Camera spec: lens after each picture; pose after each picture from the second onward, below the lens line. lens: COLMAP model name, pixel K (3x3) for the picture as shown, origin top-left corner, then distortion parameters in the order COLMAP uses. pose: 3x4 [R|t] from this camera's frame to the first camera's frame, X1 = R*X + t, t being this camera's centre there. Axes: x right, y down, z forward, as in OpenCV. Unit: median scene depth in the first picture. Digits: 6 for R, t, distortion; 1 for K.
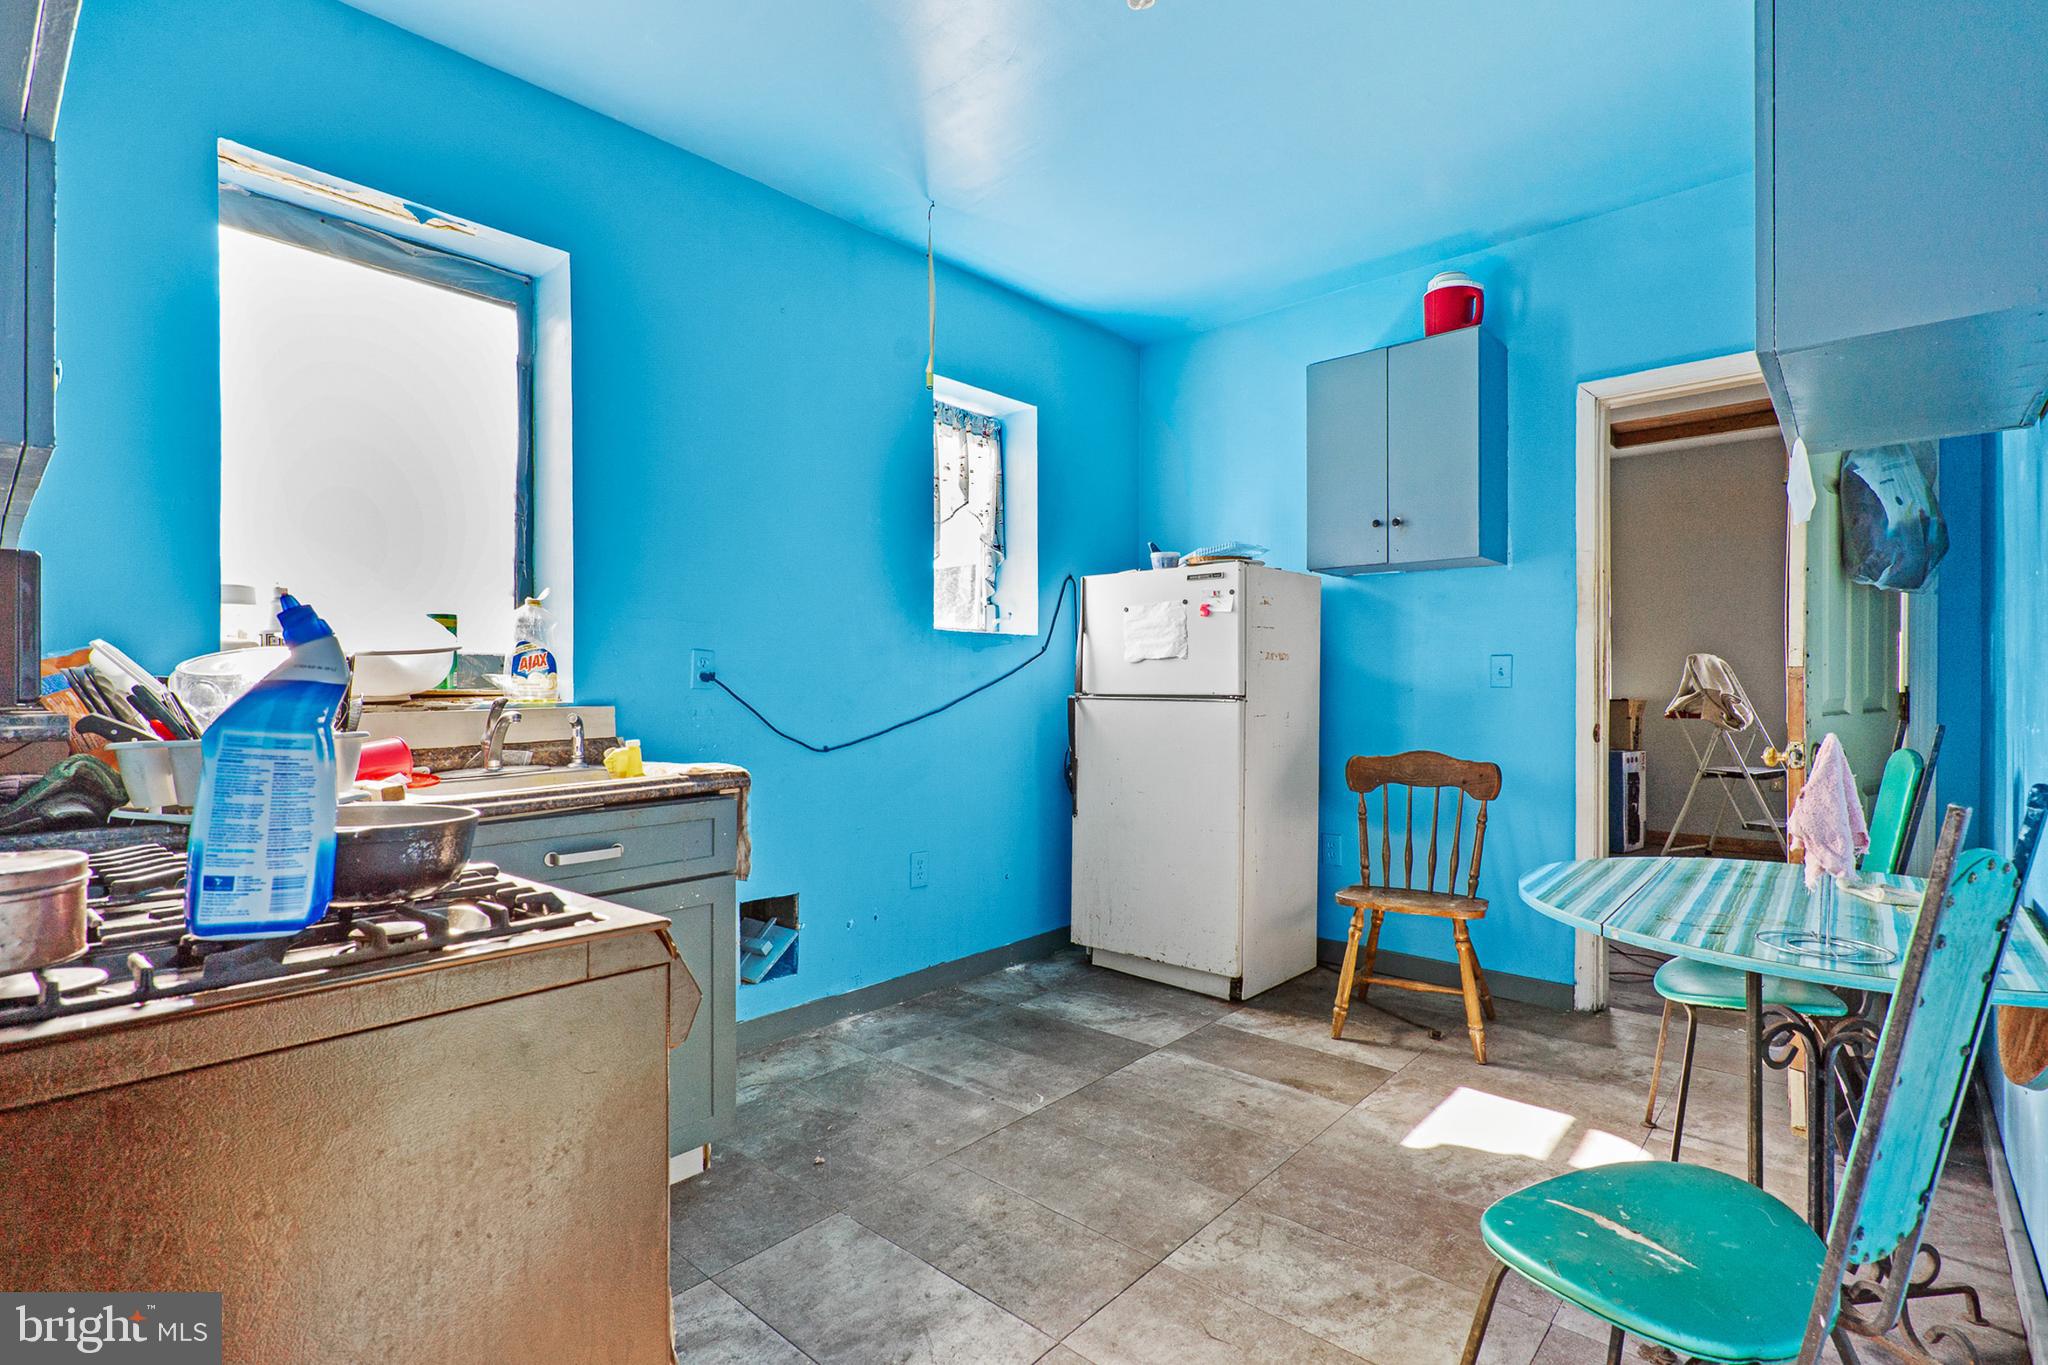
lens RADIAL K [[958.4, 0, 1015.2], [0, 958.4, 683.6], [0, 0, 1]] dist [-0.001477, 0.000021]
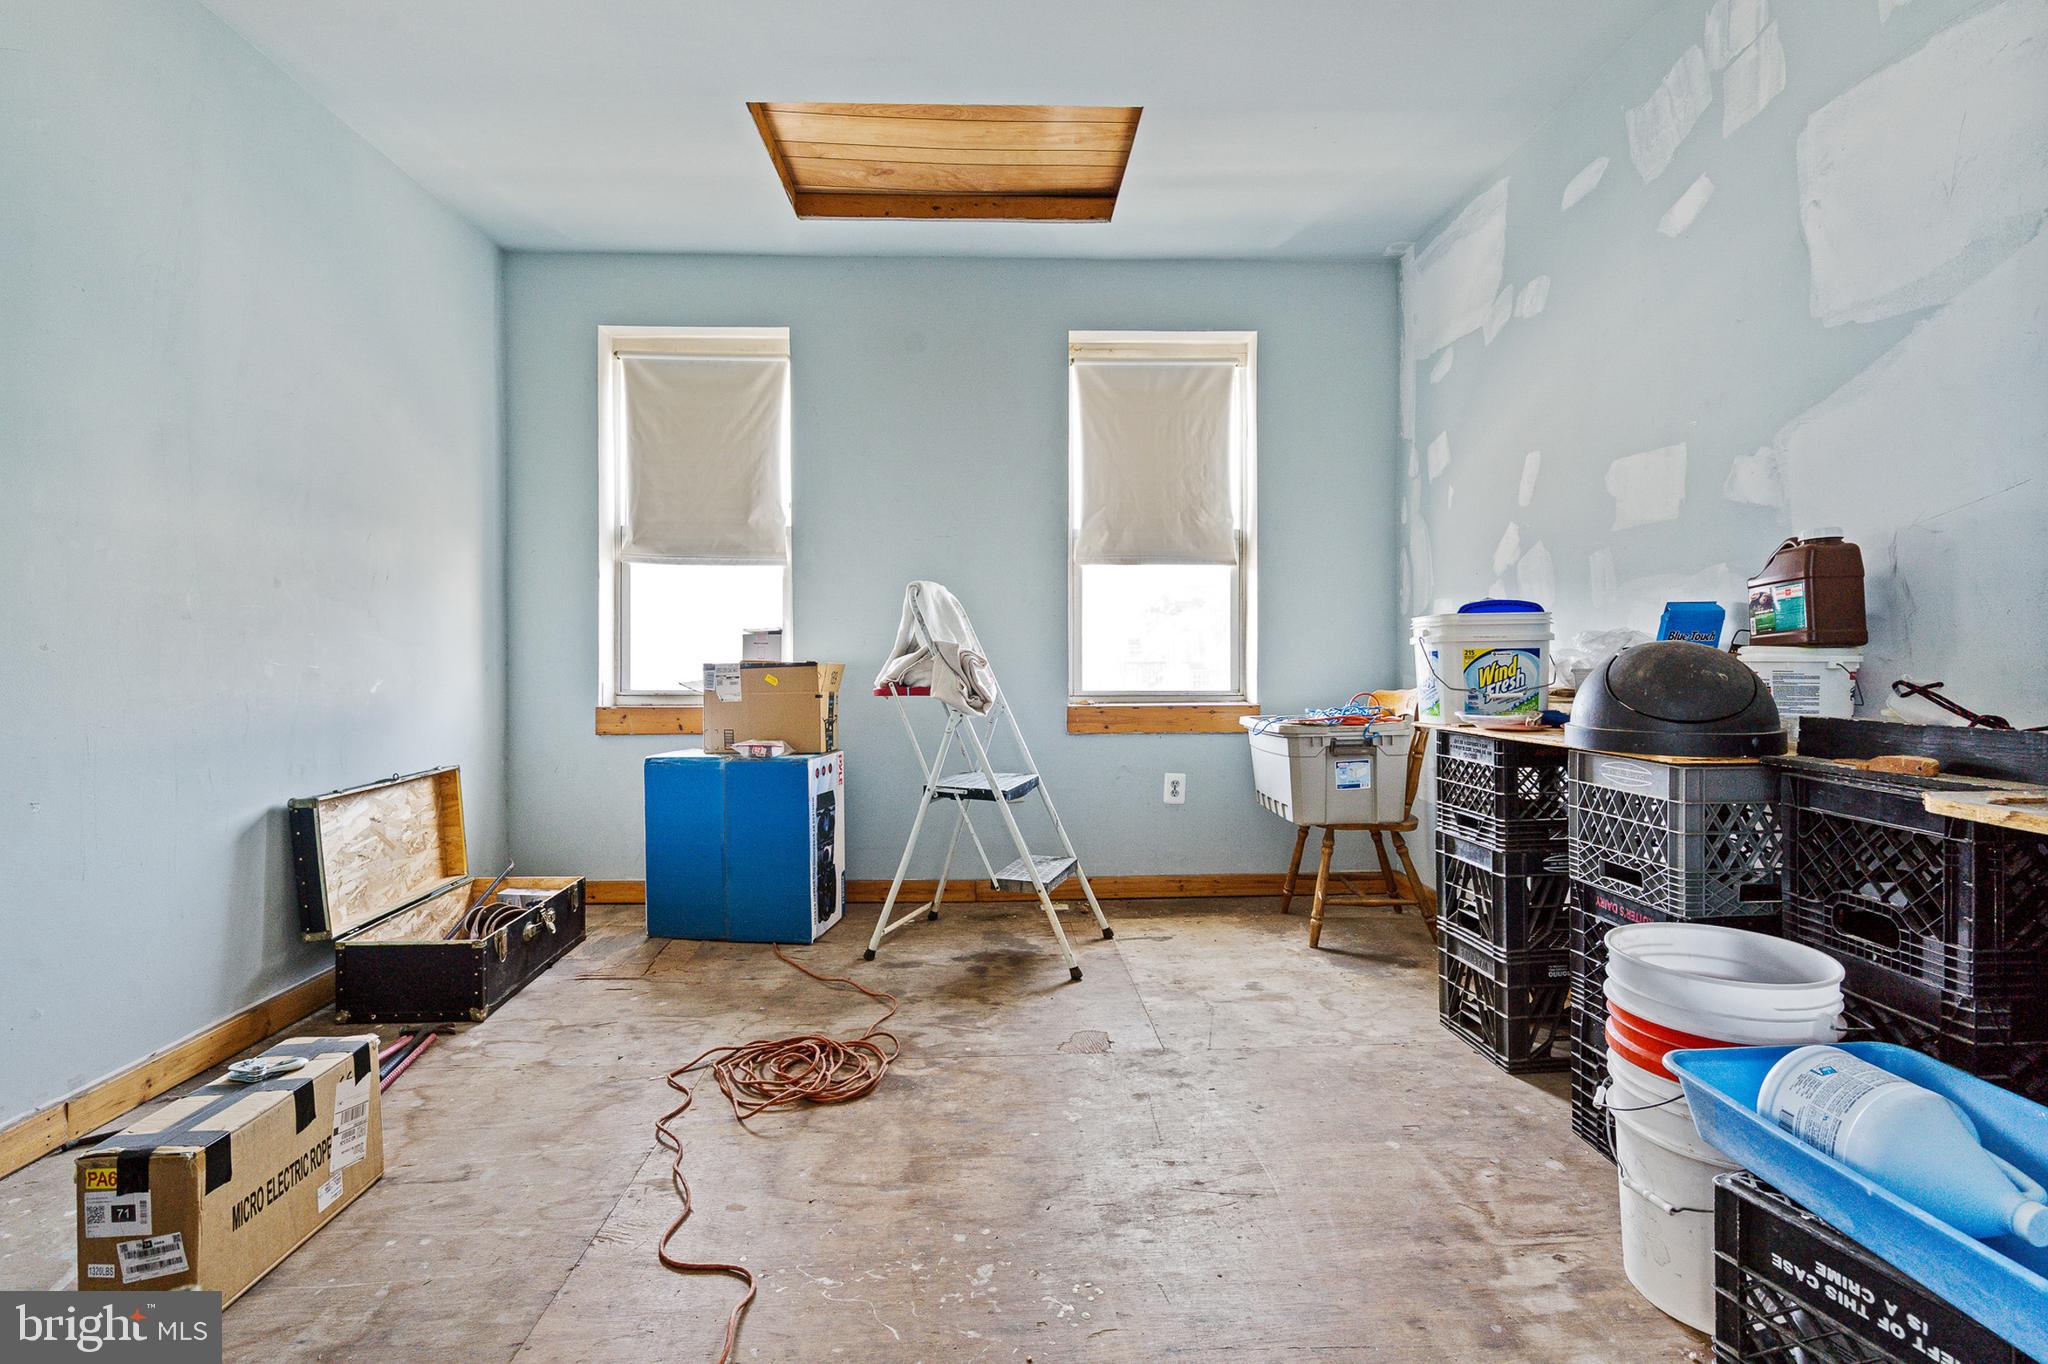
lens RADIAL K [[951.3, 0, 1023.4], [0, 951.3, 669.8], [0, 0, 1]] dist [-0.001261, 0.000992]
pose [[0.712189, -0.012135, 0.701883, 0.361609], [0.003282, 0.999897, 0.013958, 0.013766], [-0.701980, -0.007637, 0.712155, 0.559456]]
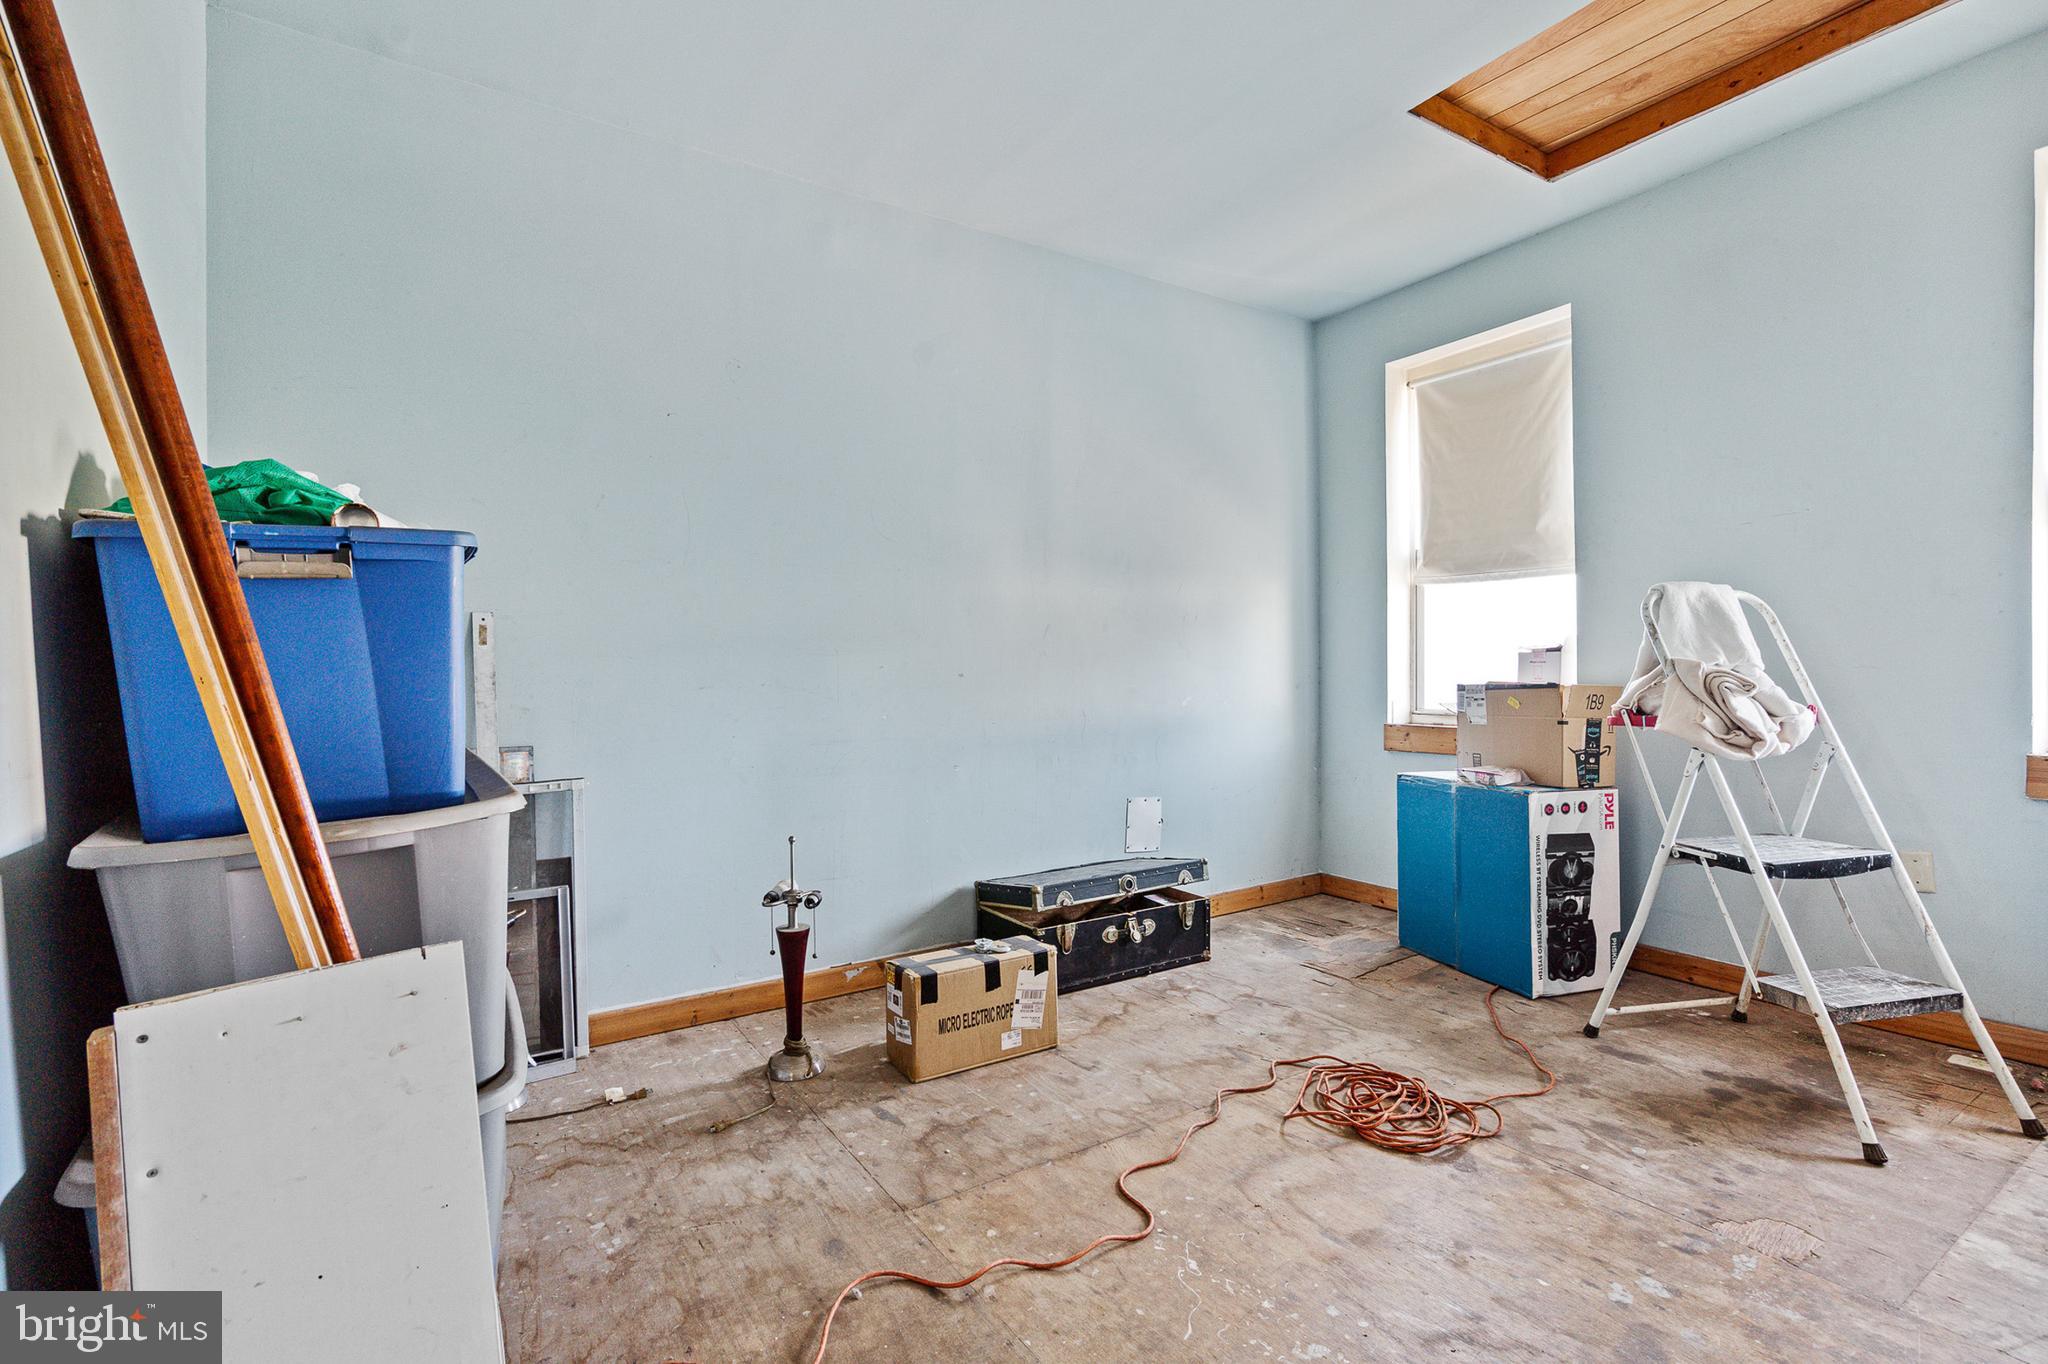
lens RADIAL K [[933.3, 0, 1025.8], [0, 933.3, 695.2], [0, 0, 1]] dist [0.000693, 0.000696]
pose [[0.967030, -0.003868, -0.254633, 0.533945], [0.009030, 0.999777, 0.019106, 0.010819], [0.254502, -0.020775, 0.966849, 0.504034]]
